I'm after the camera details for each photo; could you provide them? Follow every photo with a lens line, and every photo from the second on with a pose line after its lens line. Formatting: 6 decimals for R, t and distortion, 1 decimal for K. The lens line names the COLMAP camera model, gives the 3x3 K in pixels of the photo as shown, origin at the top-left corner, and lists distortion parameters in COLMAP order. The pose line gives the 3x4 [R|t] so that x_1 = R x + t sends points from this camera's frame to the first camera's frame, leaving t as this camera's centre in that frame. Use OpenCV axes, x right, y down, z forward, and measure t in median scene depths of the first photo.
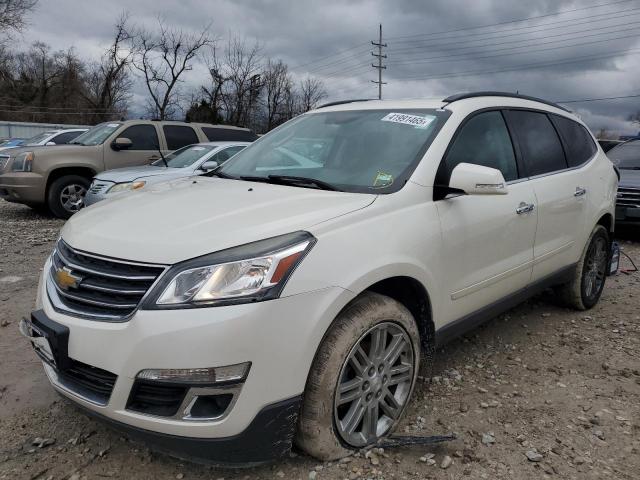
lens RADIAL K [[509.6, 0, 324.9], [0, 509.6, 246.5], [0, 0, 1]] dist [0.024879, 0.041006]
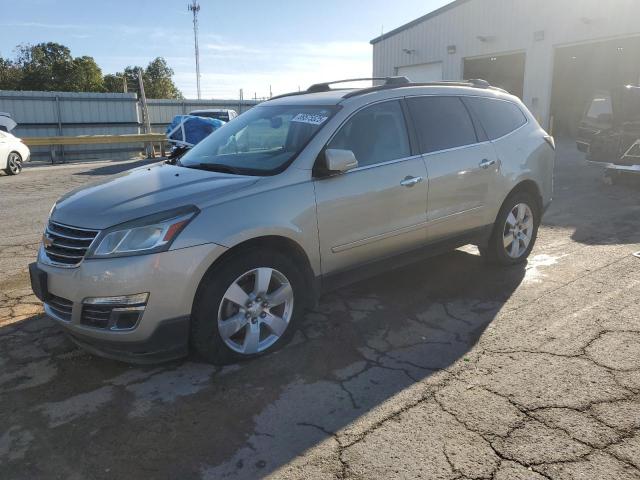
lens RADIAL K [[509.6, 0, 322.9], [0, 509.6, 244.8], [0, 0, 1]] dist [0.024879, 0.041006]
pose [[0.993449, -0.013693, -0.113453, 0.457001], [0.020175, 0.998216, 0.056190, 0.007476], [0.112481, -0.058111, 0.991953, -0.379188]]
